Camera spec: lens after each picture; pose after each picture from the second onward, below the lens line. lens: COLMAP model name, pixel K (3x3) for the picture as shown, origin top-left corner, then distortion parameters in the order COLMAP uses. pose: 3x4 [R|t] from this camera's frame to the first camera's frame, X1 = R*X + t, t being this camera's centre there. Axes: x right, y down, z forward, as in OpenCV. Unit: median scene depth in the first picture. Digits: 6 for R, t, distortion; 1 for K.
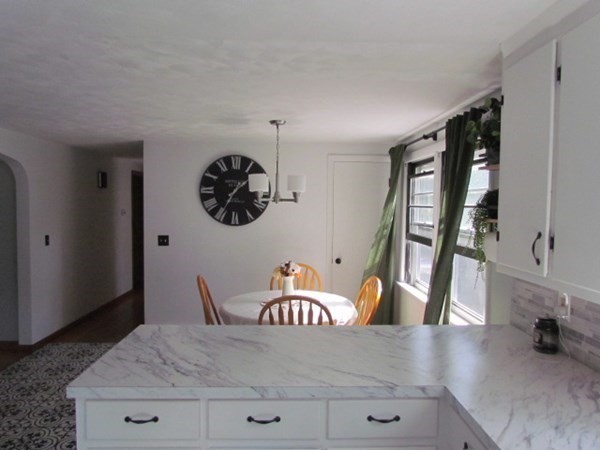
lens RADIAL K [[435.1, 0, 297.0], [0, 435.1, 225.3], [0, 0, 1]] dist [-0.011325, 0.003937]
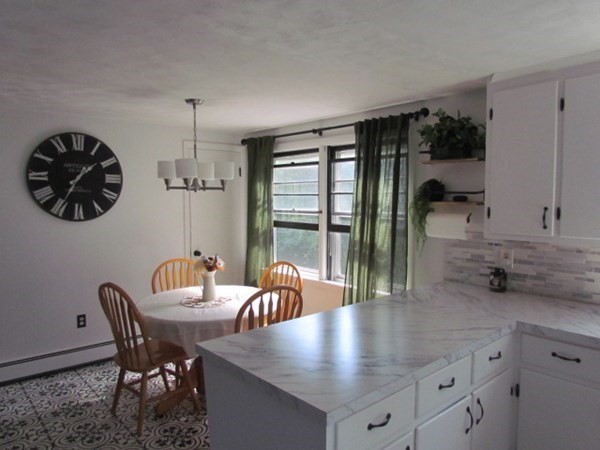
lens RADIAL K [[435.1, 0, 297.0], [0, 435.1, 225.3], [0, 0, 1]] dist [-0.011325, 0.003937]
pose [[0.762308, -0.055074, 0.644867, -0.454178], [0.041233, 0.998481, 0.036532, -0.005603], [-0.645900, -0.001259, 0.763421, 0.171777]]
